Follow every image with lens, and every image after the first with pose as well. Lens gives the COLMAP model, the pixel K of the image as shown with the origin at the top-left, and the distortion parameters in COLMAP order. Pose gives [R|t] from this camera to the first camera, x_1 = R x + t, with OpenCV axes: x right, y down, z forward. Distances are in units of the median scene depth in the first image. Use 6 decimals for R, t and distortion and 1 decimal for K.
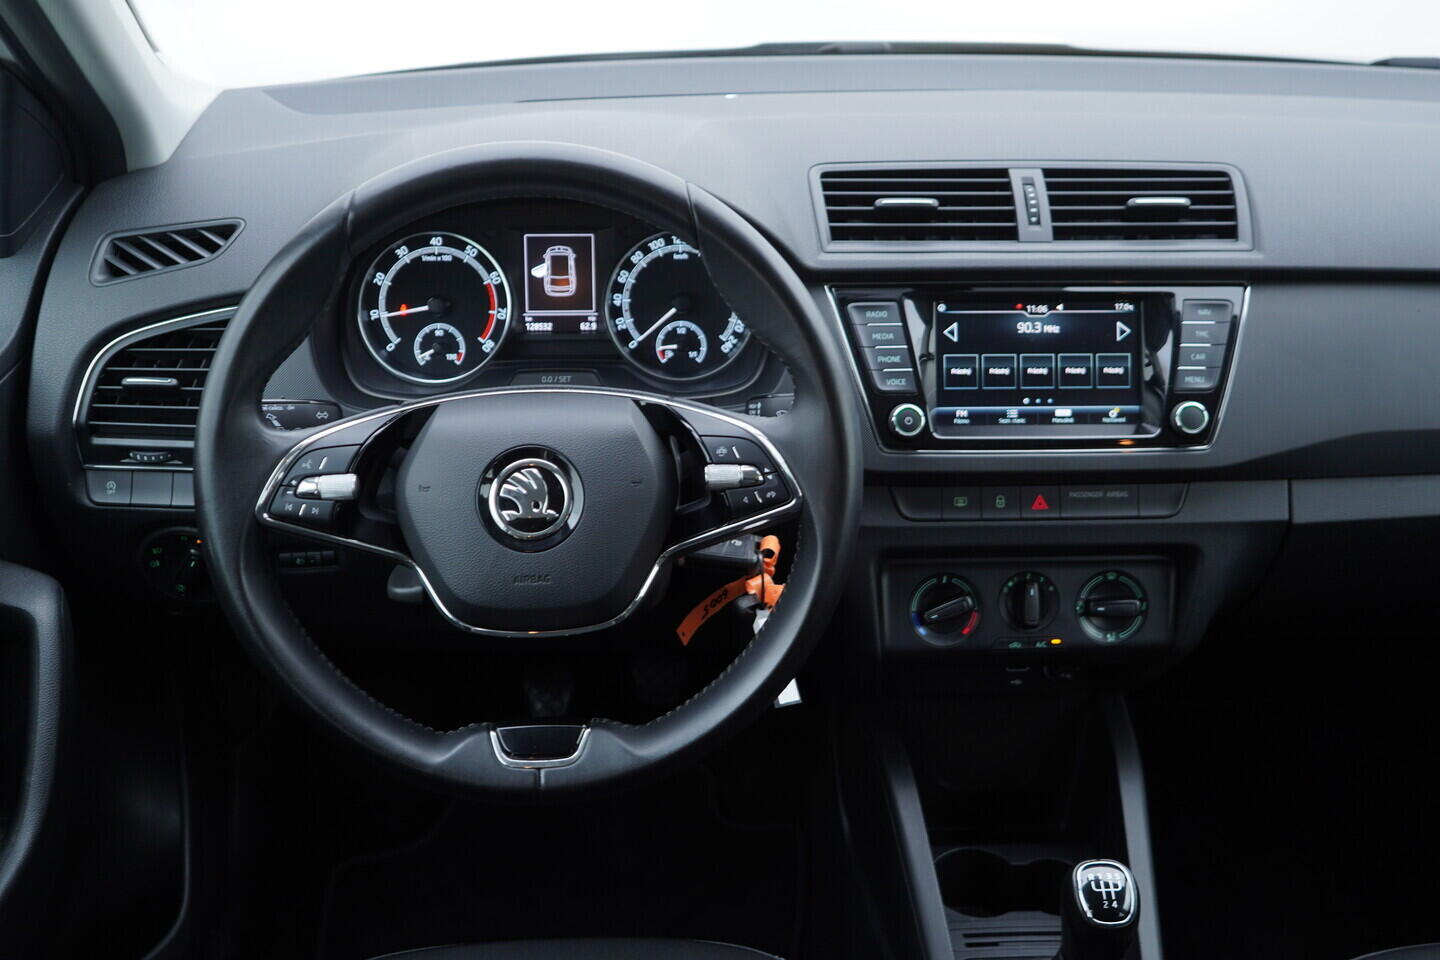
lens RADIAL K [[1468.8, 0, 720.0], [0, 1468.8, 480.0], [0, 0, 1]] dist [-0.004810, 0.023833]
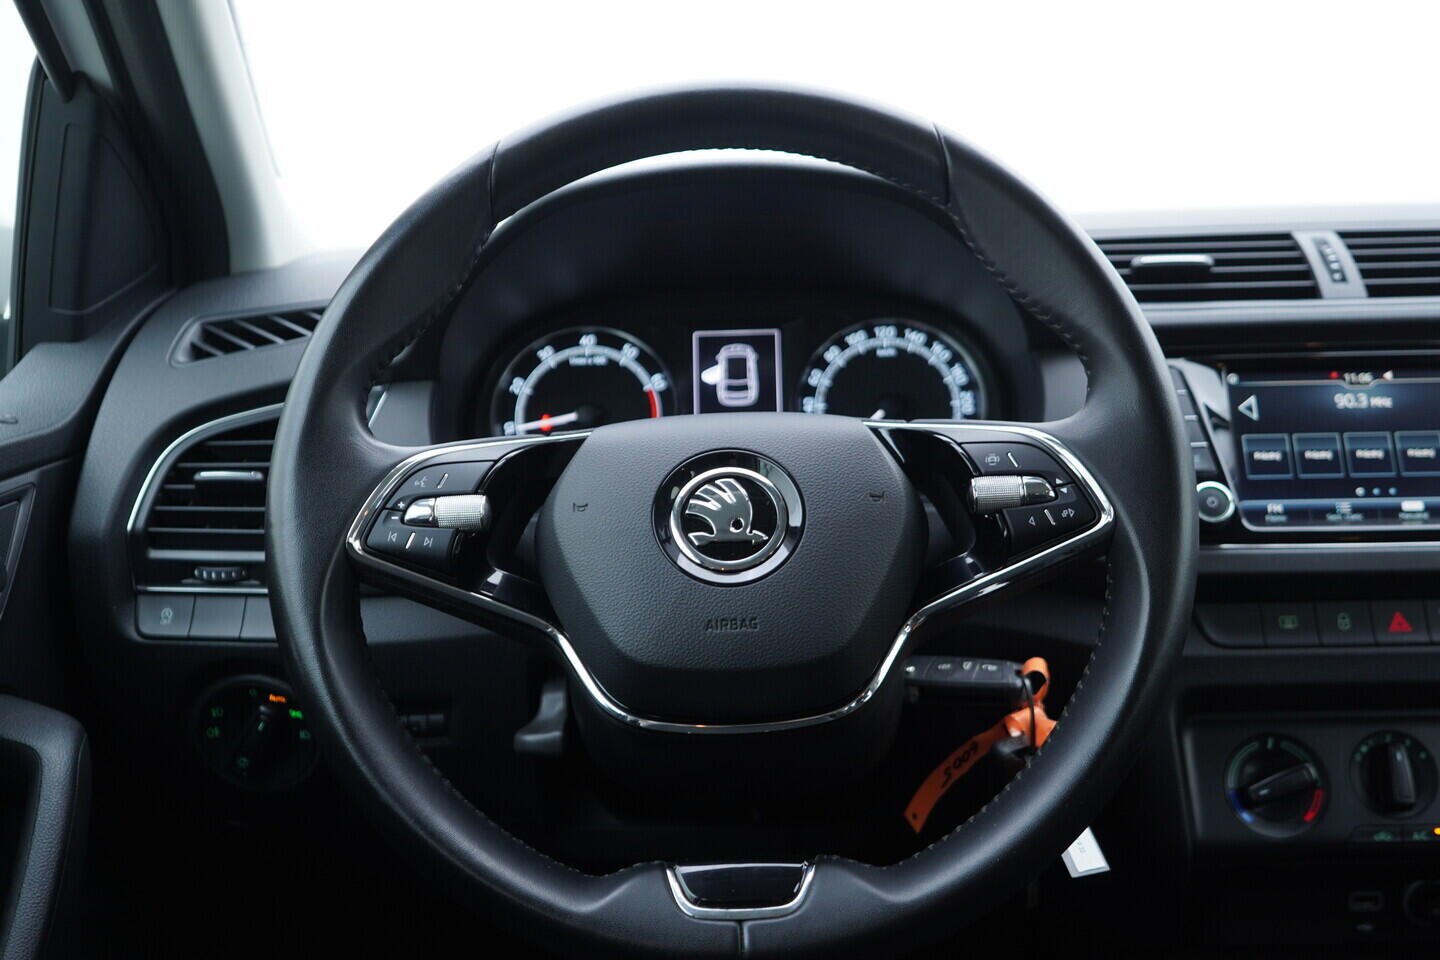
lens RADIAL K [[1468.8, 0, 720.0], [0, 1468.8, 480.0], [0, 0, 1]] dist [-0.004810, 0.023833]
pose [[0.997374, -0.024453, -0.068173, -0.067886], [0.002231, 0.951206, -0.308549, 0.172747], [0.072392, 0.307586, 0.948762, 0.259520]]
